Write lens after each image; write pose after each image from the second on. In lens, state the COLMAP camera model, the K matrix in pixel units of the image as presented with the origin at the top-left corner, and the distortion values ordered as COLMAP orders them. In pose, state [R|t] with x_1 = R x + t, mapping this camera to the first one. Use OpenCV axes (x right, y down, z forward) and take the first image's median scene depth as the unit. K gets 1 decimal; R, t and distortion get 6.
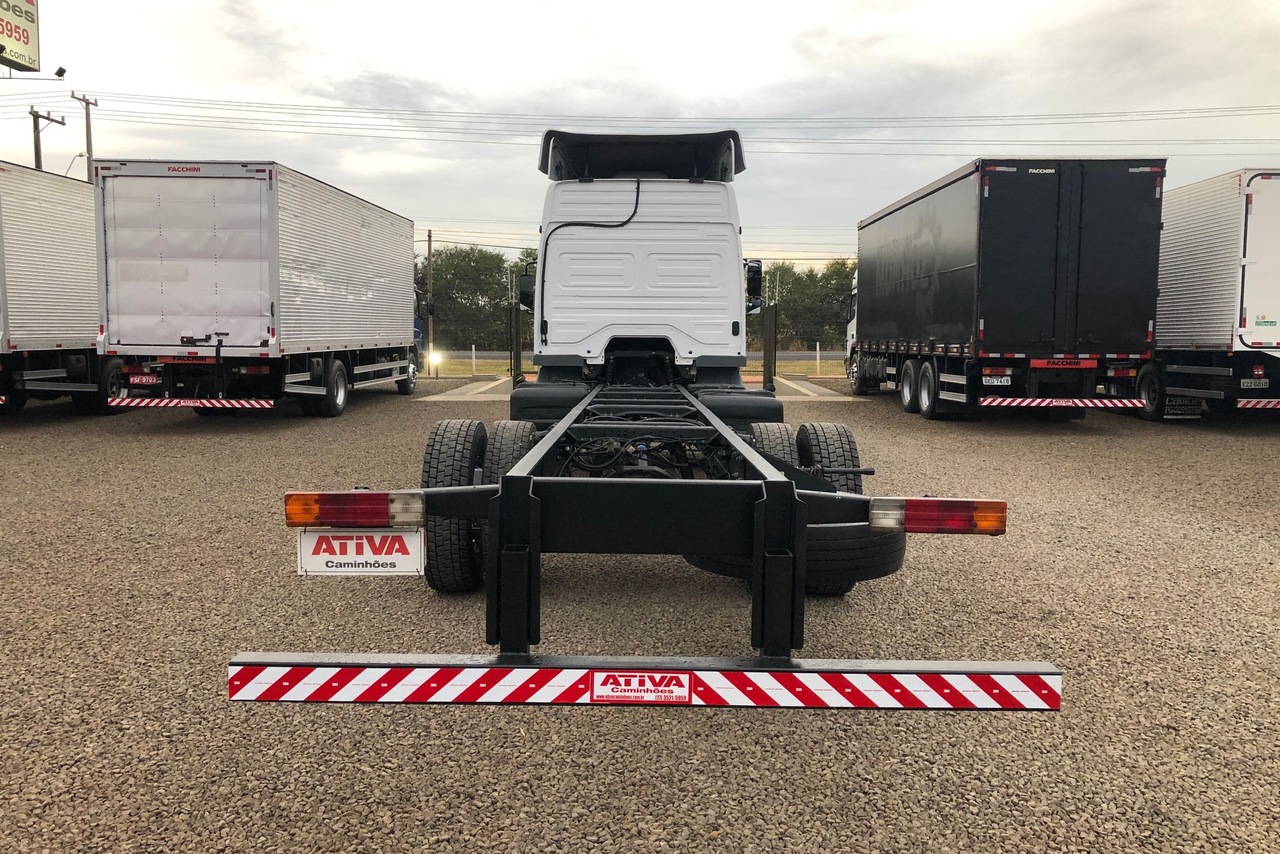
lens RADIAL K [[1034.1, 0, 636.4], [0, 1034.1, 425.6], [0, 0, 1]] dist [0.035142, -0.019923]
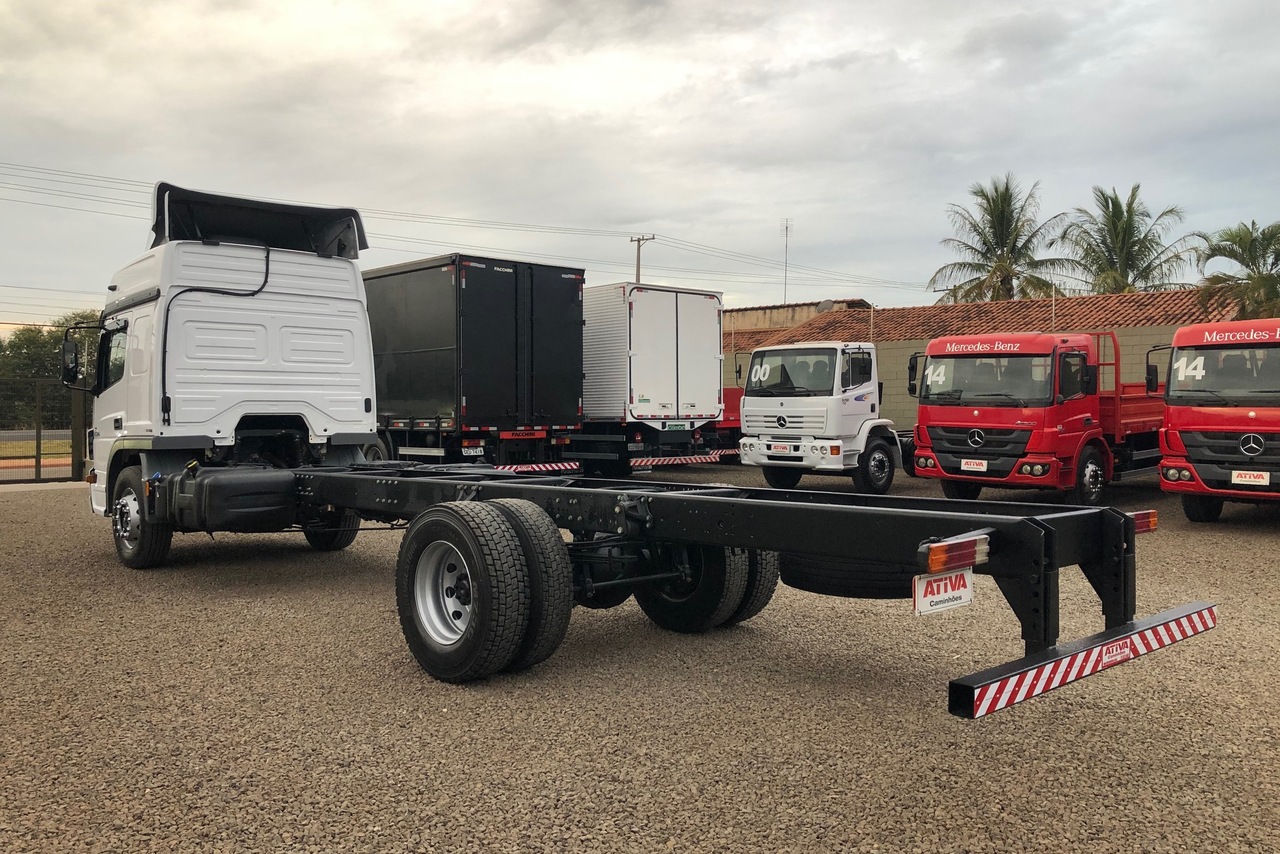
lens RADIAL K [[1034.1, 0, 639.1], [0, 1034.1, 424.3], [0, 0, 1]] dist [0.035142, -0.019923]
pose [[0.726746, -0.015328, 0.686735, -0.397806], [0.065124, 0.996785, -0.046671, -0.012006], [-0.683812, 0.078641, 0.725408, 0.097049]]
